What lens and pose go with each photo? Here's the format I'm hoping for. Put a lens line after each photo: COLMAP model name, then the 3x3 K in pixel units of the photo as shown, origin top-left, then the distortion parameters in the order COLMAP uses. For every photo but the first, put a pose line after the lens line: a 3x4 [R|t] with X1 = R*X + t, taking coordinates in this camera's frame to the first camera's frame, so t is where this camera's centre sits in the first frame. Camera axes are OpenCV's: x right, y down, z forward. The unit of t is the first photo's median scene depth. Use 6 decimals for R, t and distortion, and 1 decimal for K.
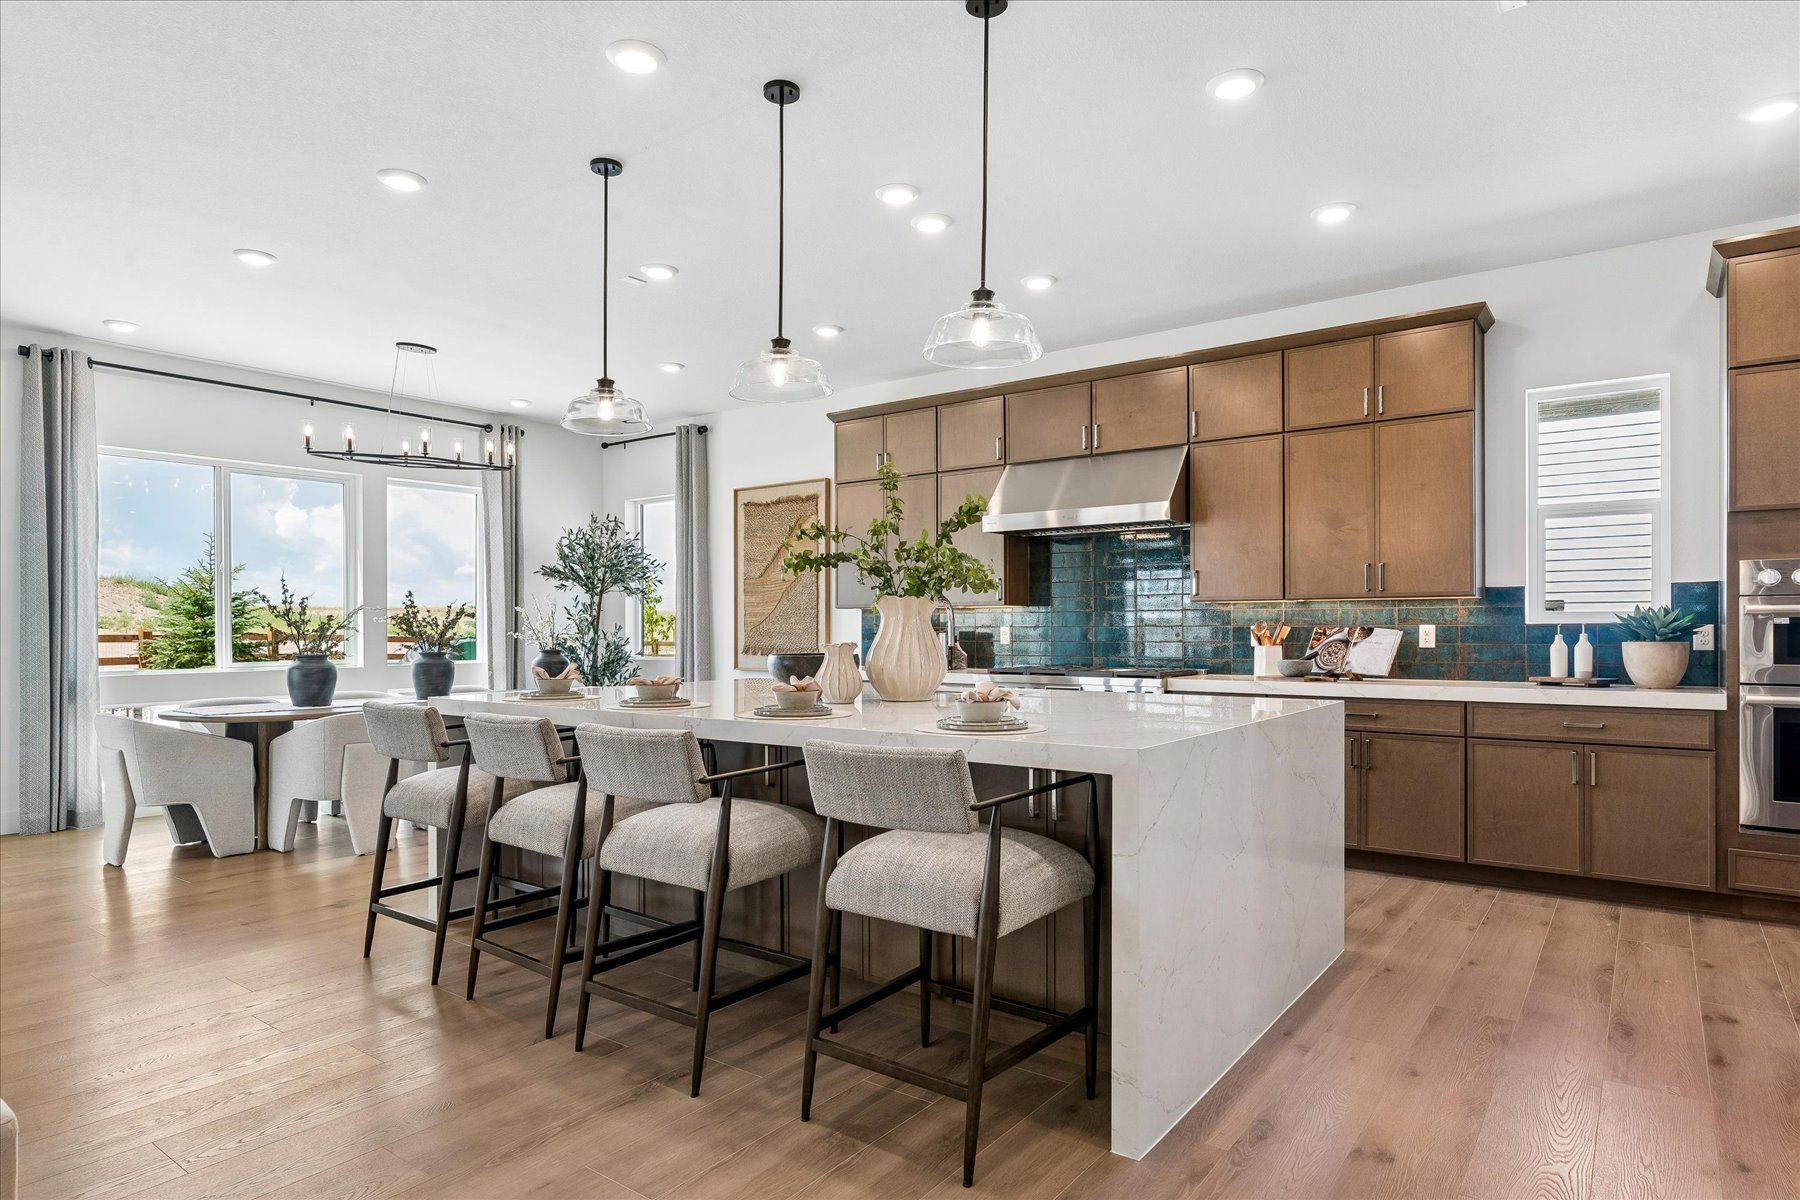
lens RADIAL K [[1006.1, 0, 898.7], [0, 1006.1, 649.1], [0, 0, 1]] dist [0.001183, -0.000007]
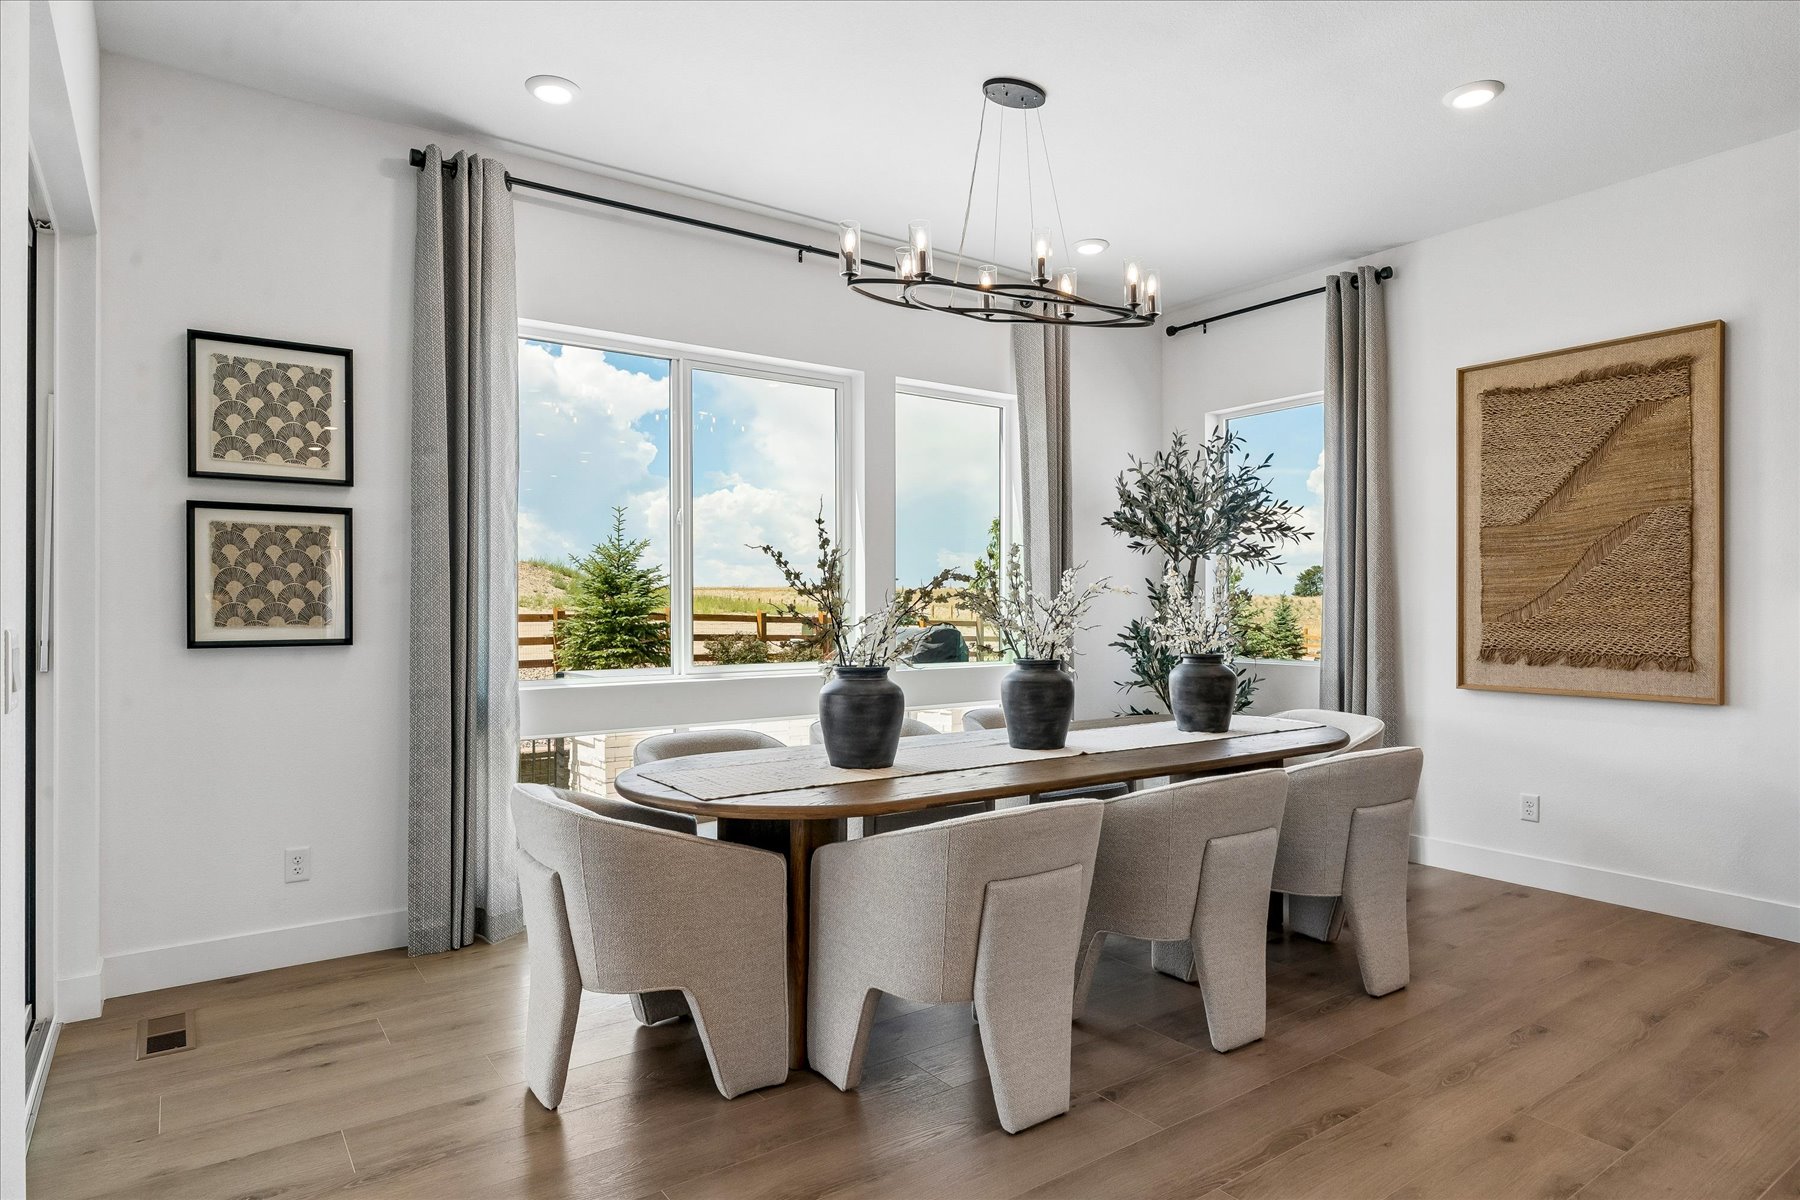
lens RADIAL K [[1006.1, 0, 898.7], [0, 1006.1, 649.1], [0, 0, 1]] dist [0.001183, -0.000007]
pose [[0.951958, 0.016636, -0.305777, -0.370921], [-0.010558, 0.999713, 0.021522, -0.013404], [0.306048, -0.017259, 0.951860, 0.467503]]
